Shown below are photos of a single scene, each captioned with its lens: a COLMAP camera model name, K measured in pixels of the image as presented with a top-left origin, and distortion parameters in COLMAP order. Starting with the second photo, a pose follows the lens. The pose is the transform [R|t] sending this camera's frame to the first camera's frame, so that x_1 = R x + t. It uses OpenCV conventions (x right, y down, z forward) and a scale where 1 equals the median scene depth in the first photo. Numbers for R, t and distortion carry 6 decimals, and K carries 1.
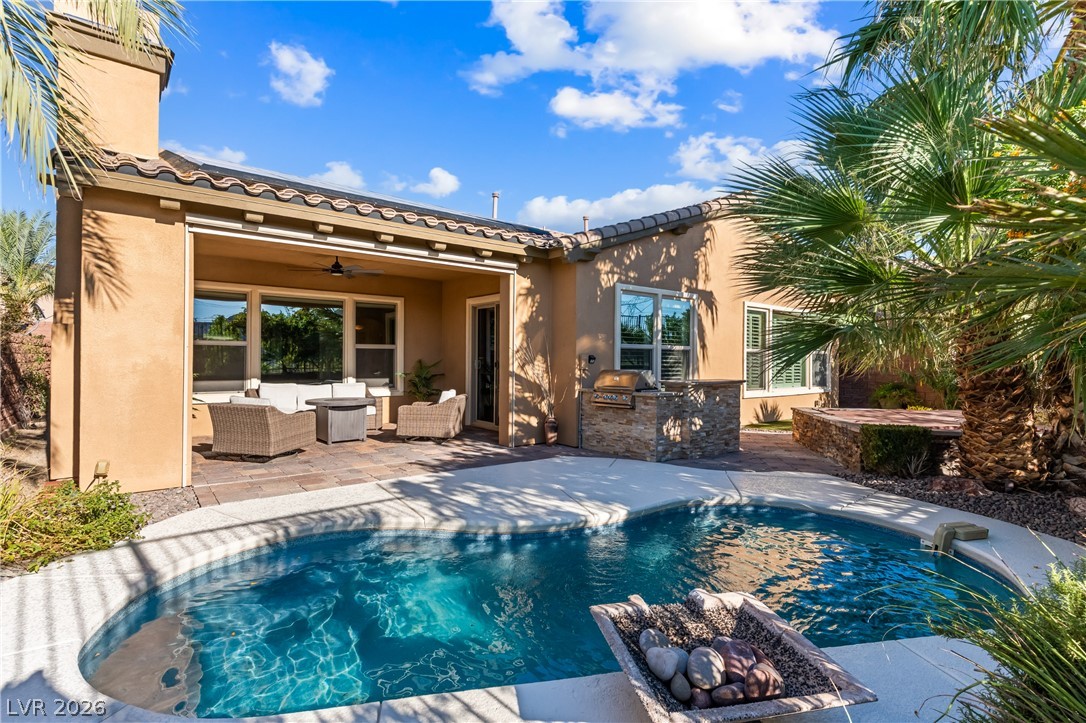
lens RADIAL K [[573.9, 0, 543.0], [0, 573.9, 361.5], [0, 0, 1]] dist [0.000173, 0.000203]
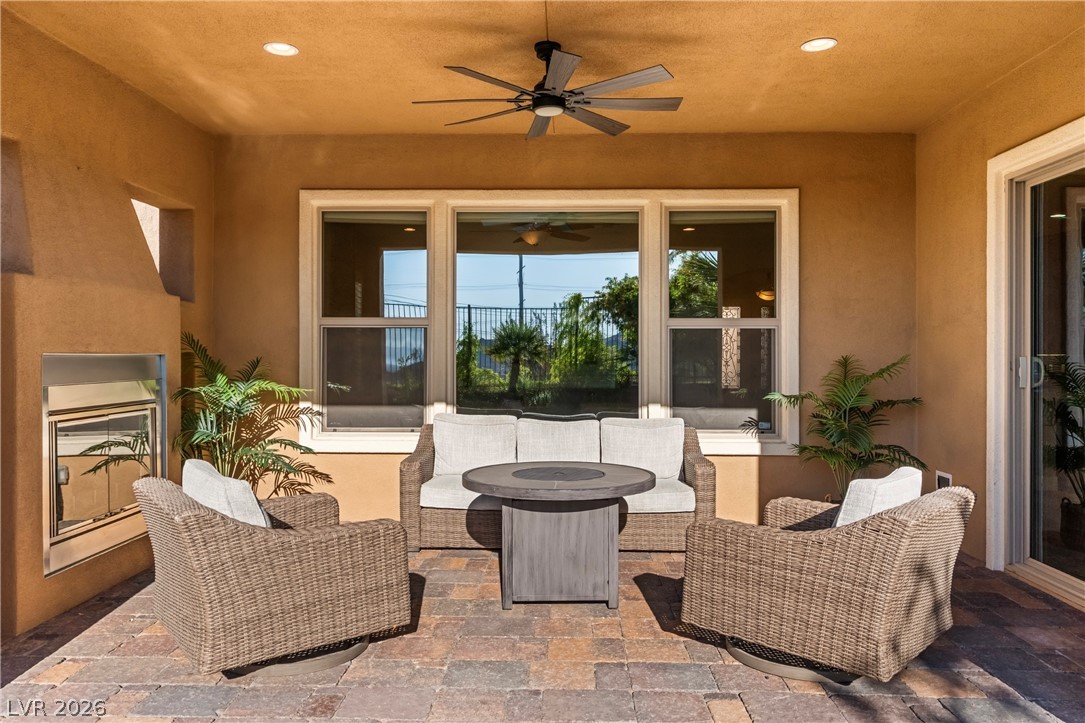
lens RADIAL K [[761.6, 0, 557.7], [0, 761.6, 357.1], [0, 0, 1]] dist [0.003098, -0.000129]
pose [[0.764020, -0.008671, -0.645134, -0.047375], [0.006420, 0.999962, -0.005838, -0.001551], [0.645161, 0.000318, 0.764047, 0.553003]]
